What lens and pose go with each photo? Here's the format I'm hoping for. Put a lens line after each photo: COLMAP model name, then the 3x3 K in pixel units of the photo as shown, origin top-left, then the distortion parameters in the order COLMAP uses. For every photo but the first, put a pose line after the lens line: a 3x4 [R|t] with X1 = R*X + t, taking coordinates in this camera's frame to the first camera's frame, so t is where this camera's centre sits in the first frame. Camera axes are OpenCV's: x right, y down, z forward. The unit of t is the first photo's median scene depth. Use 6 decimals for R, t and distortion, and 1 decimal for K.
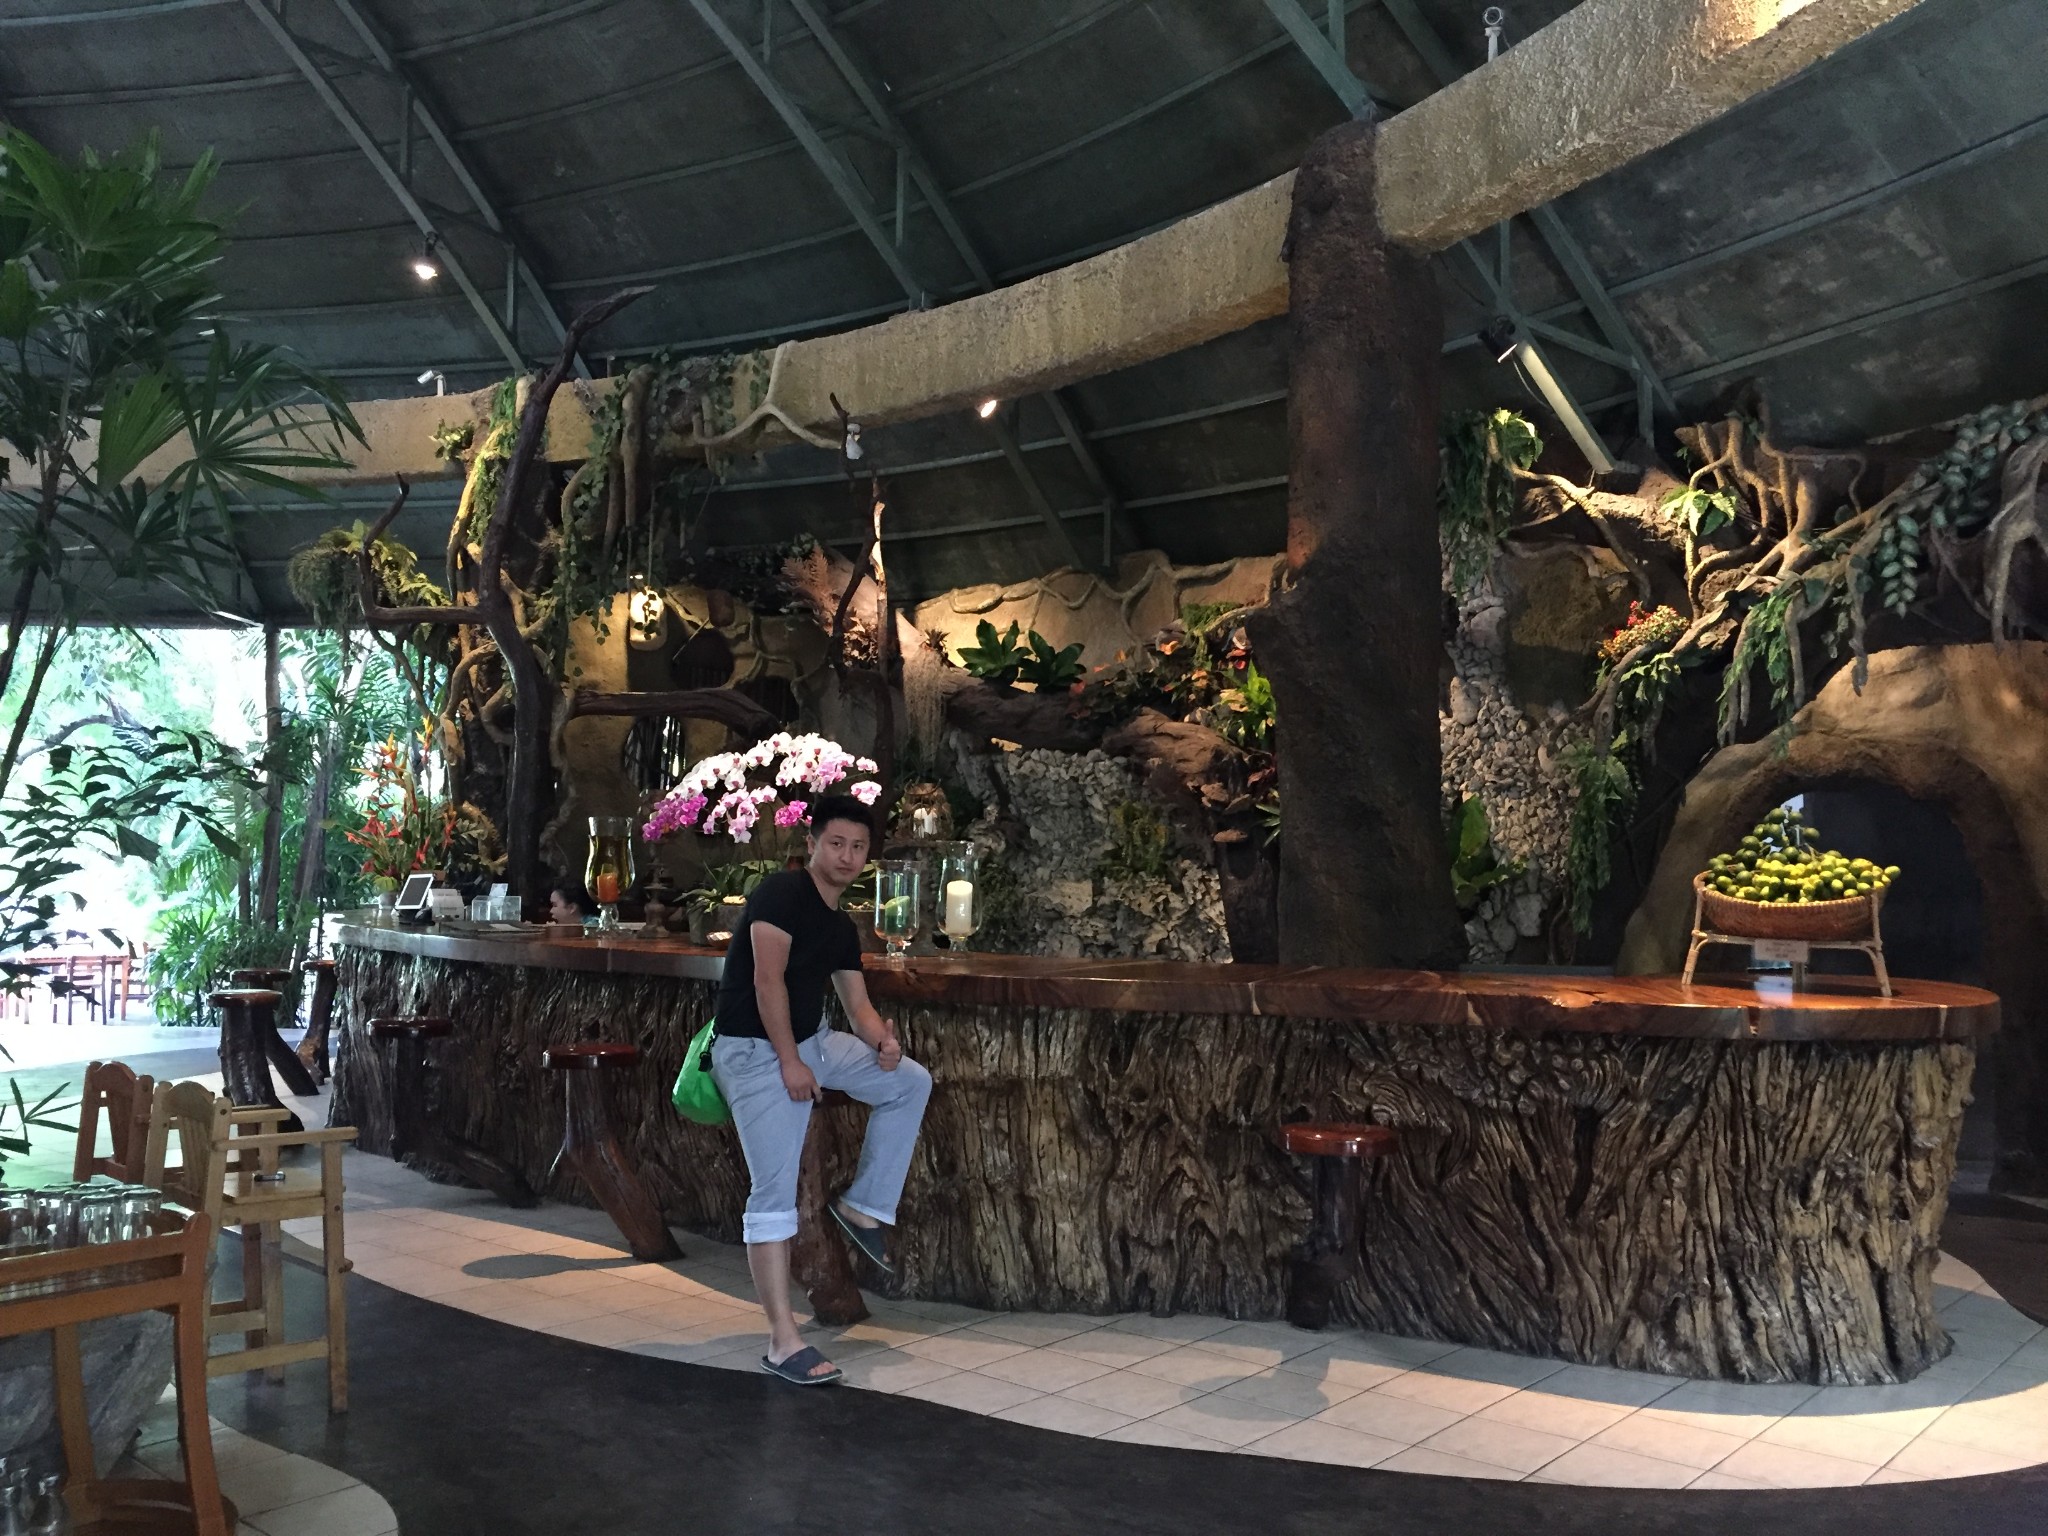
lens RADIAL K [[1740.0, 0, 1024.0], [0, 1740.0, 768.0], [0, 0, 1]] dist [0.098834, -0.139065]
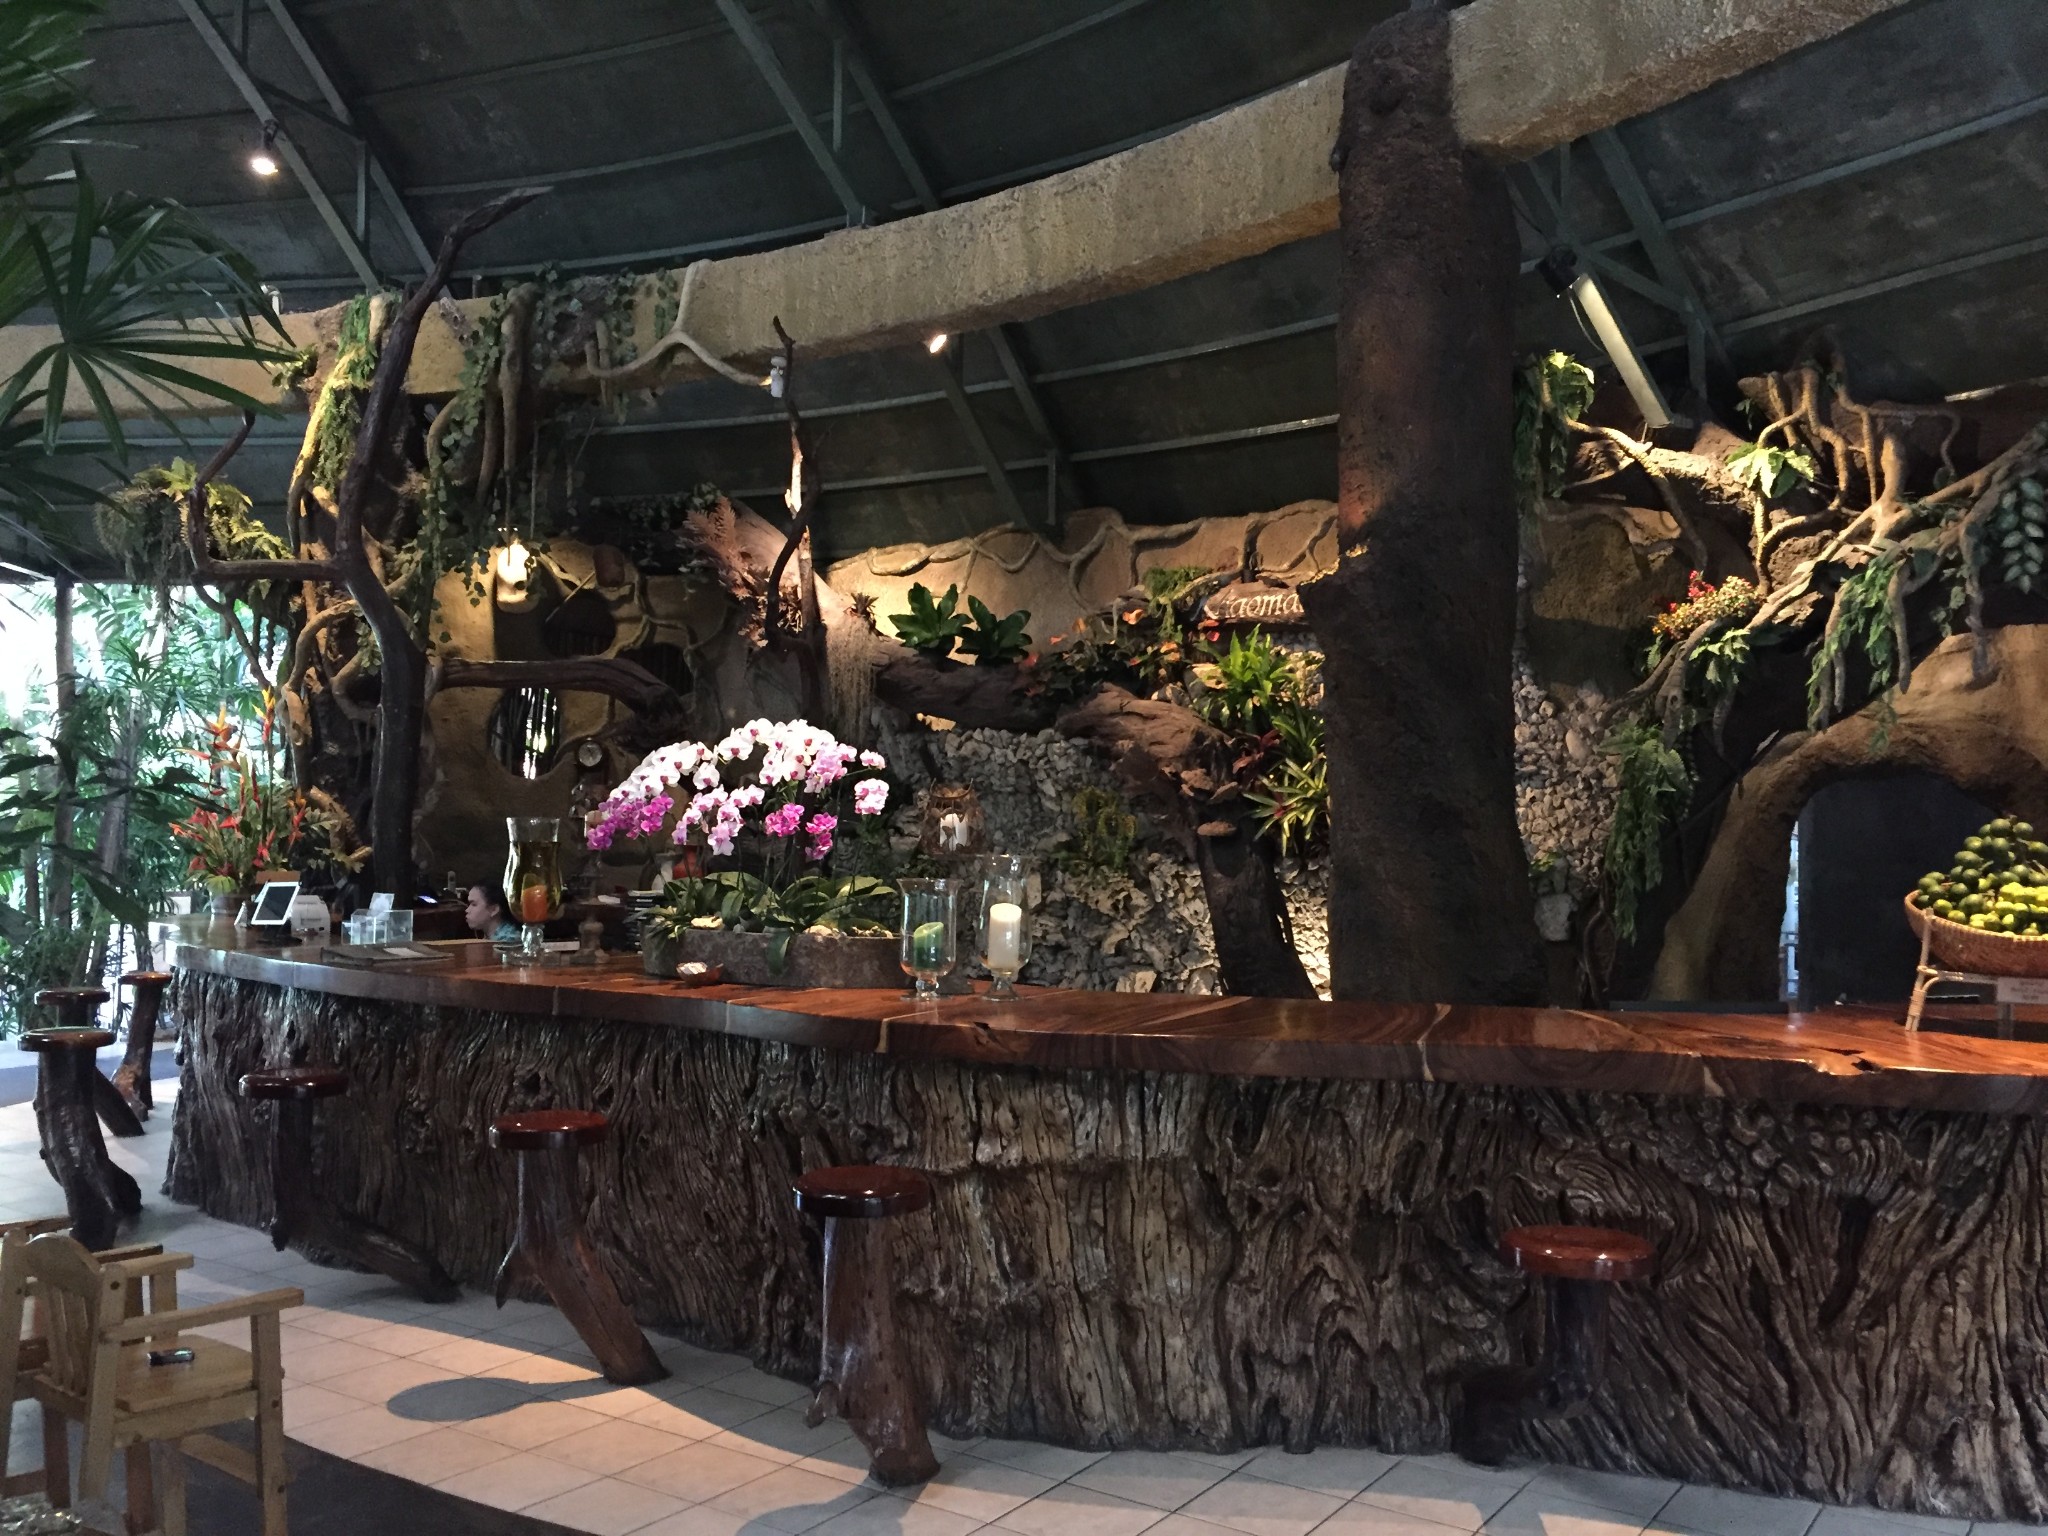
lens RADIAL K [[1740.0, 0, 1024.0], [0, 1740.0, 768.0], [0, 0, 1]] dist [0.098834, -0.139065]
pose [[0.994211, -0.000205, 0.107444, -0.090456], [-0.002057, 0.999779, 0.020942, -0.012708], [-0.107424, -0.021042, 0.993991, 0.143713]]
